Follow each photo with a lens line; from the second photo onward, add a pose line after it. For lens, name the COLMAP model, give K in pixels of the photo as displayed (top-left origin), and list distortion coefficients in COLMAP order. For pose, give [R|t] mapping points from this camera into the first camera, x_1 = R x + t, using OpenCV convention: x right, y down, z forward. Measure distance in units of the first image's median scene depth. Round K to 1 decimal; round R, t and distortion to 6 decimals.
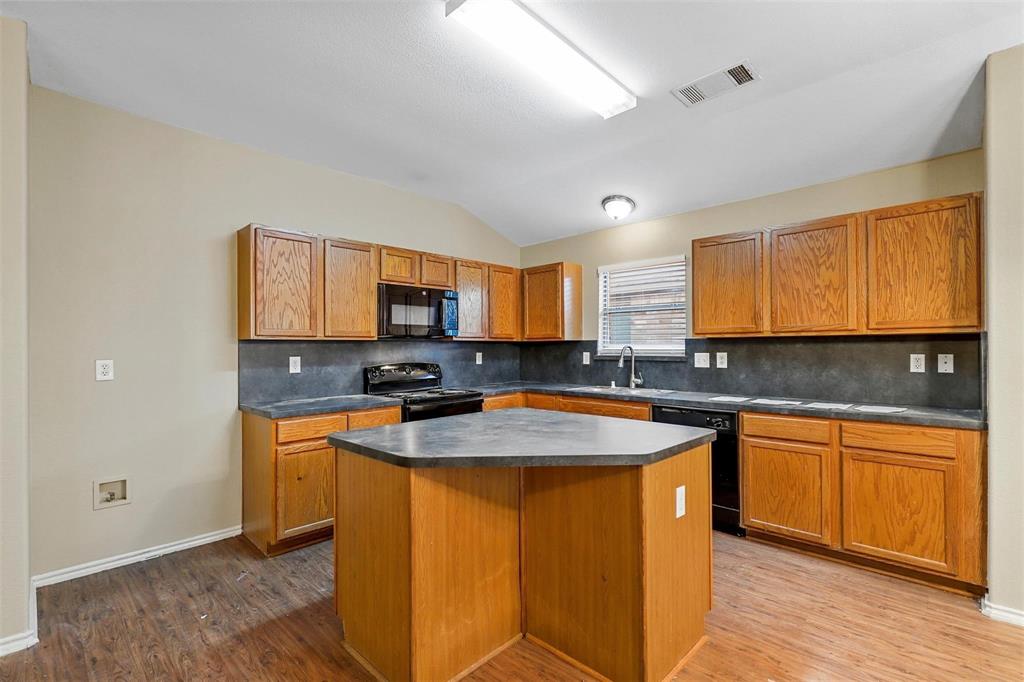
lens RADIAL K [[469.3, 0, 507.9], [0, 469.3, 342.3], [0, 0, 1]] dist [0.002911, 0.000347]
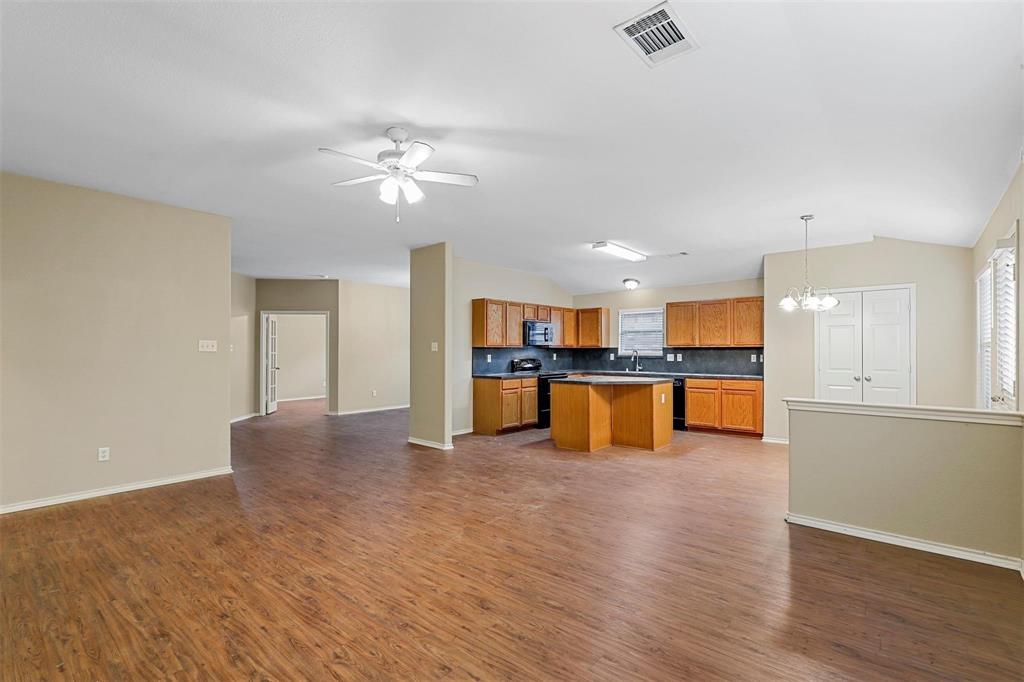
lens RADIAL K [[469.3, 0, 511.5], [0, 469.3, 343.9], [0, 0, 1]] dist [0.002911, 0.000347]
pose [[0.998044, 0.007689, 0.062047, -0.449099], [-0.007394, 0.999960, -0.004989, -0.008370], [-0.062083, 0.004520, 0.998061, -1.106394]]
